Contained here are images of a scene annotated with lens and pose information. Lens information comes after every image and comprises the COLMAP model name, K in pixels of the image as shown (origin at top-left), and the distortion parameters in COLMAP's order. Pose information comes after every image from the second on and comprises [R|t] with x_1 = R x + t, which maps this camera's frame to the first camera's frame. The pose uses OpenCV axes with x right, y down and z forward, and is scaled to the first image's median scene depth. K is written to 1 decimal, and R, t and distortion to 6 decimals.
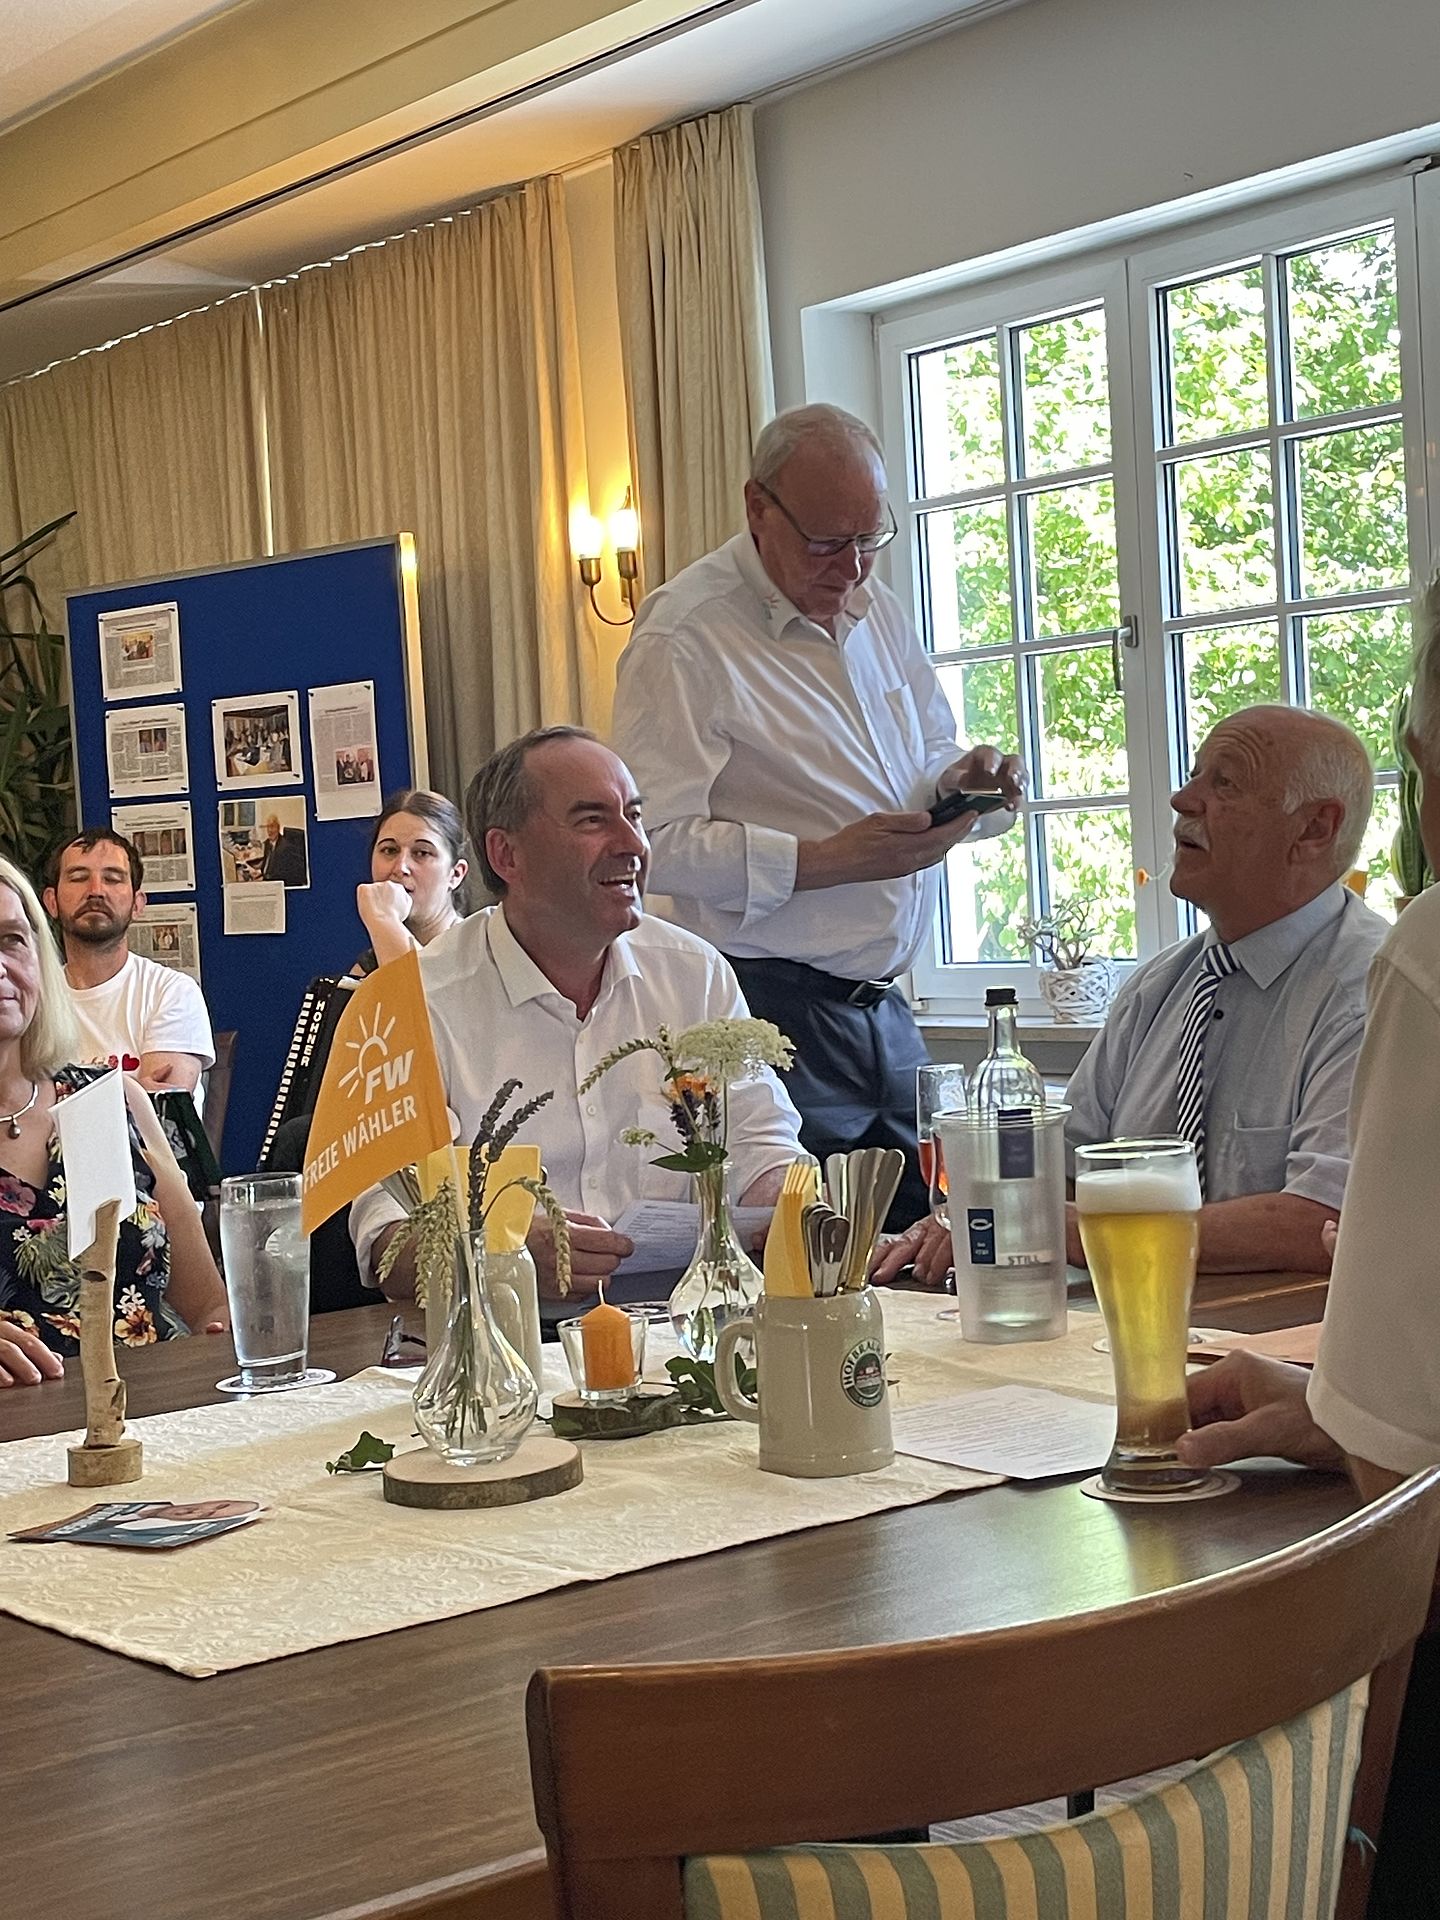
lens RADIAL K [[2906.1, 0, 720.8], [0, 2906.1, 963.4], [0, 0, 1]] dist [0.039674, 0.039473]
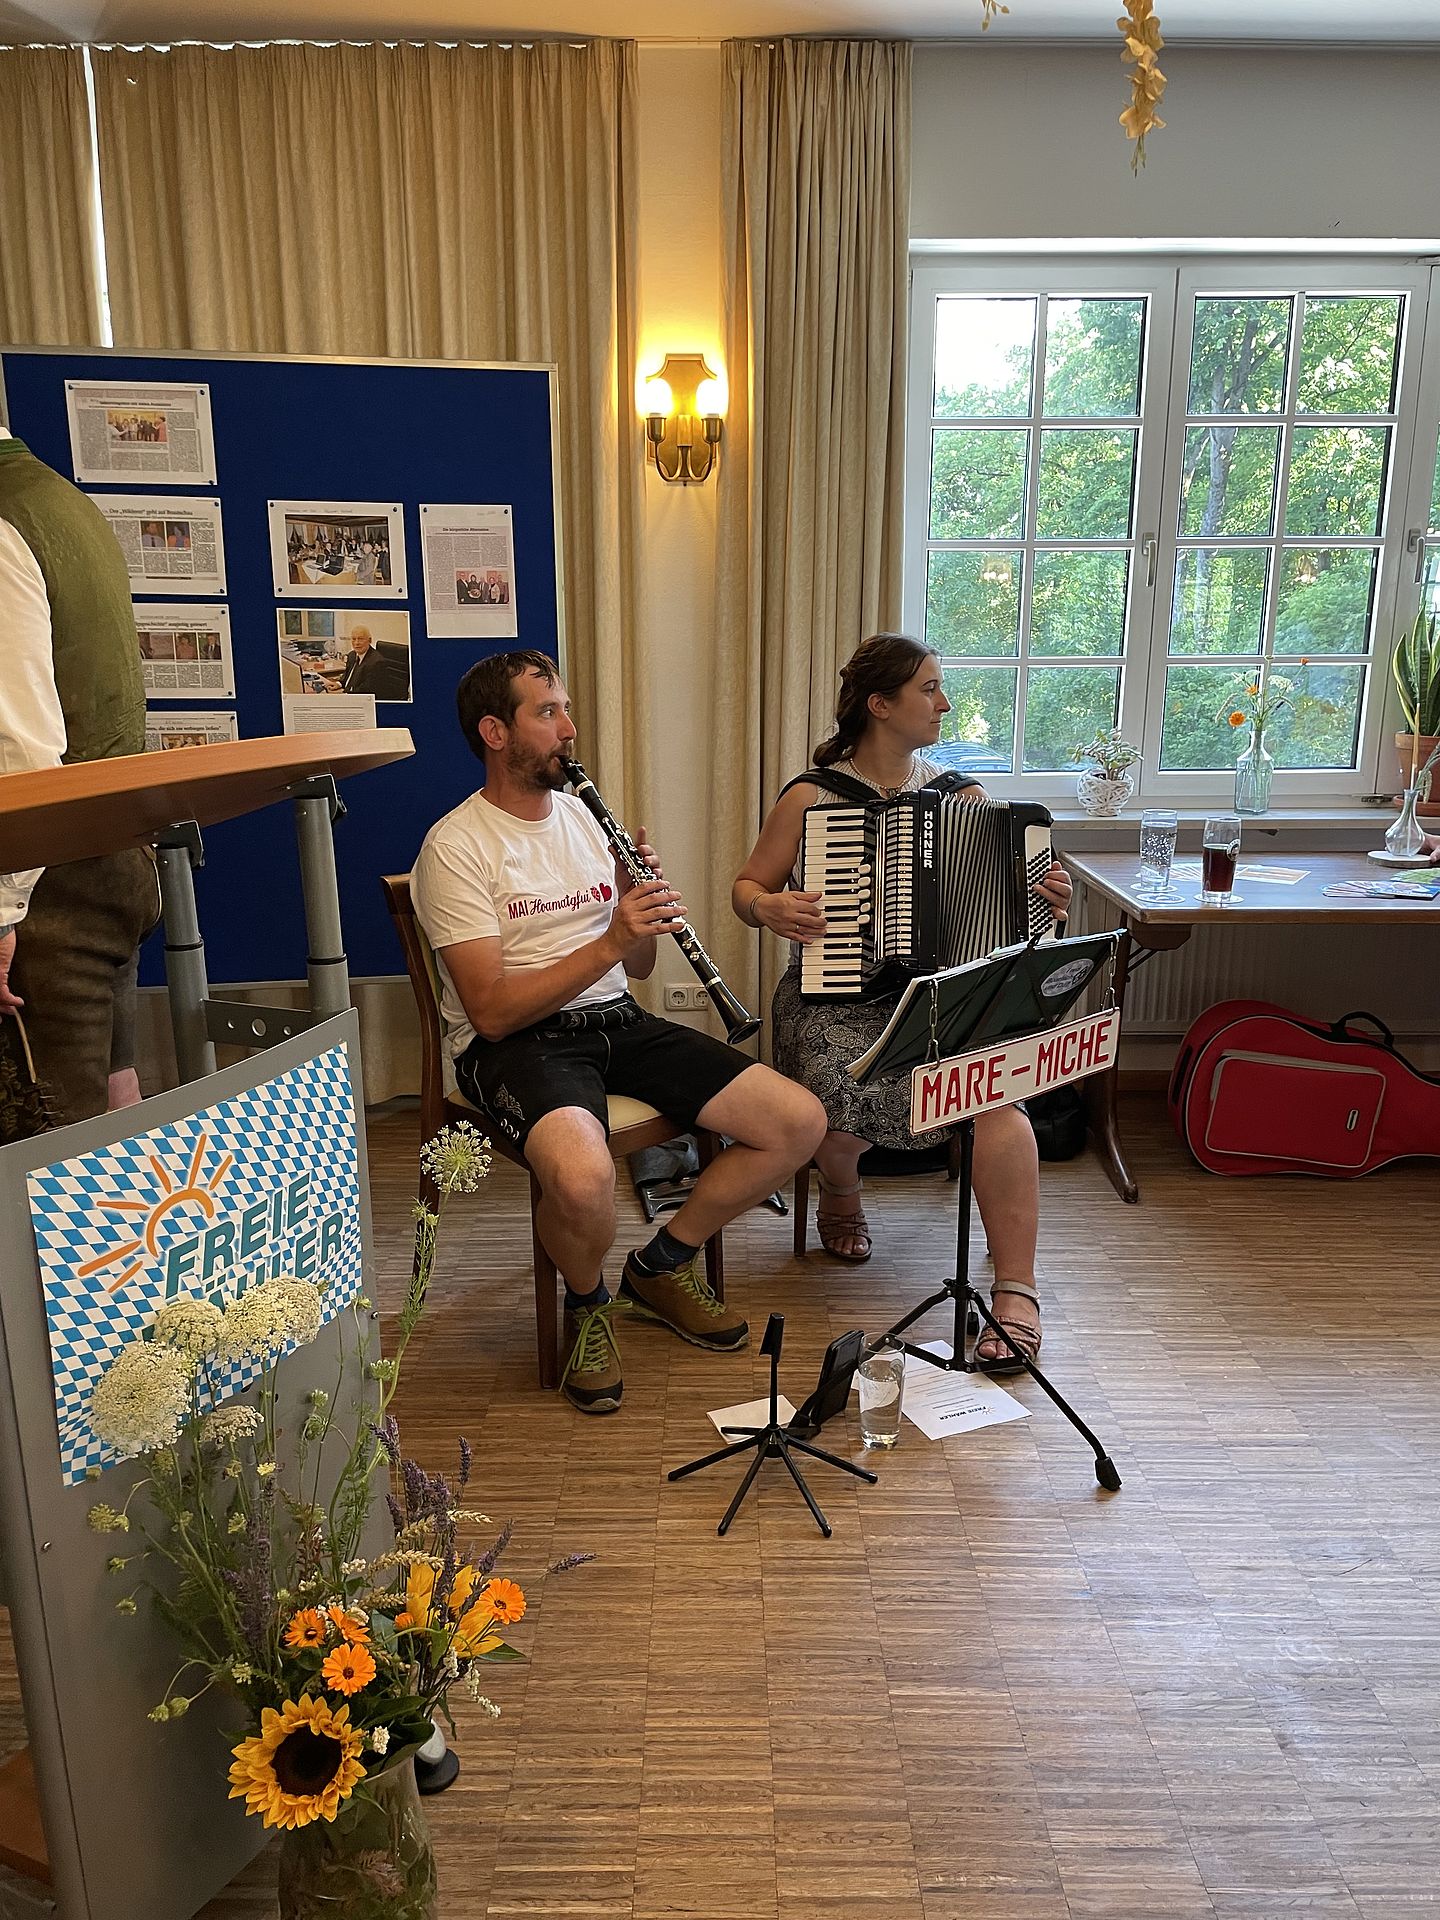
lens RADIAL K [[1462.2, 0, 719.1], [0, 1462.2, 977.5], [0, 0, 1]] dist [0.077536, -0.112880]
pose [[0.618984, -0.129155, 0.774711, -0.485621], [-0.009902, 0.985025, 0.172129, -0.020097], [-0.785341, -0.114217, 0.608436, 0.567309]]
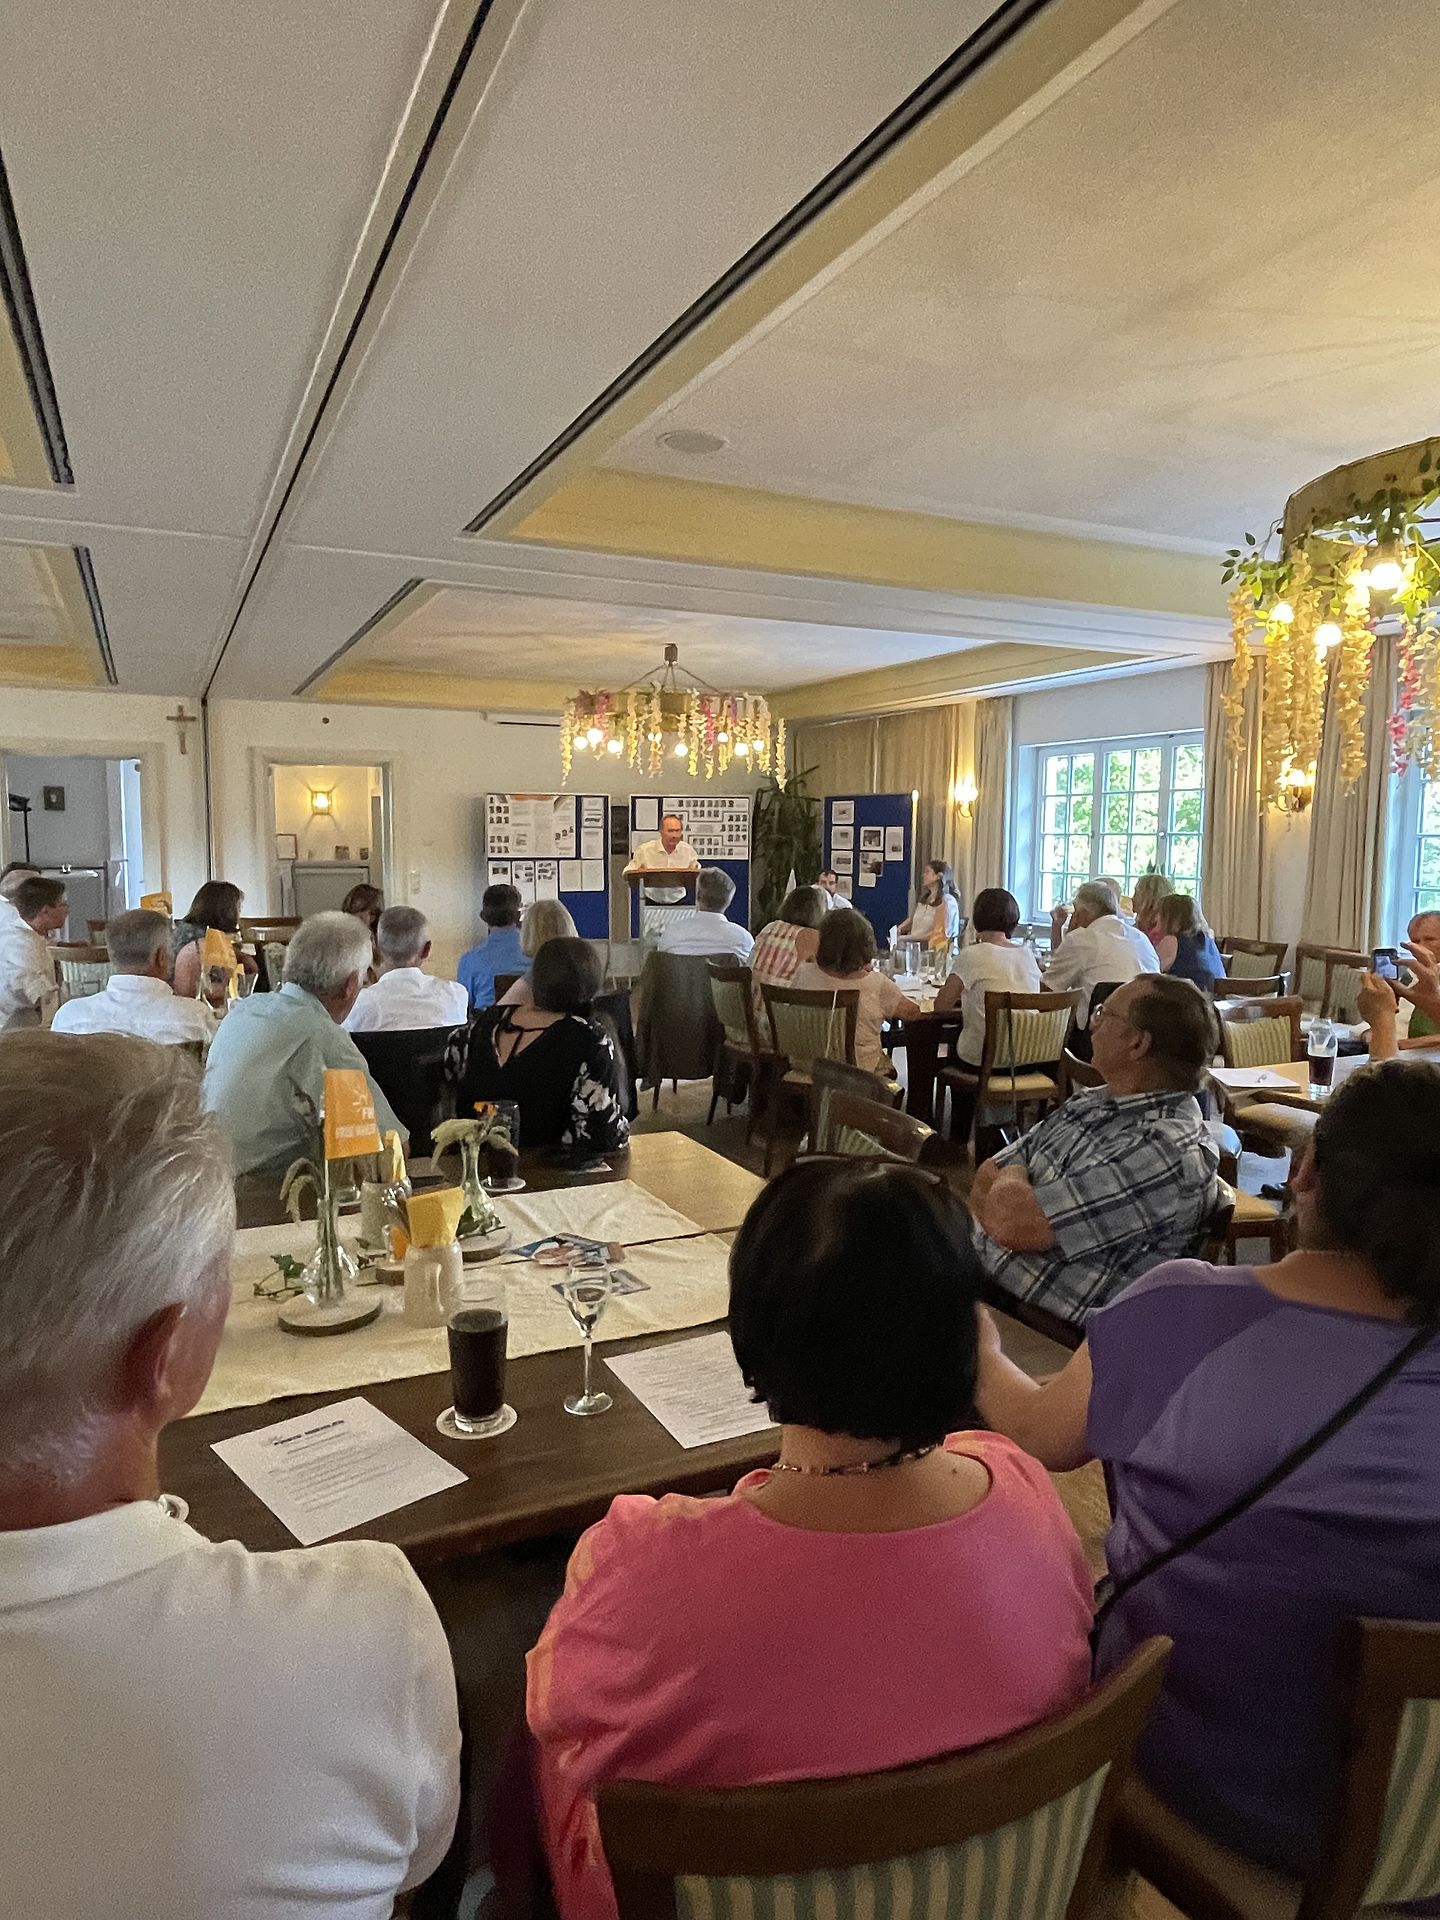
lens RADIAL K [[1168.8, 0, 720.0], [0, 1168.8, 960.0], [0, 0, 1]] dist [0.000927, 0.000014]
pose [[0.970653, 0.093188, -0.221697, 0.009907], [-0.075724, 0.993411, 0.086026, -0.032490], [0.228253, -0.066714, 0.971314, -0.615201]]
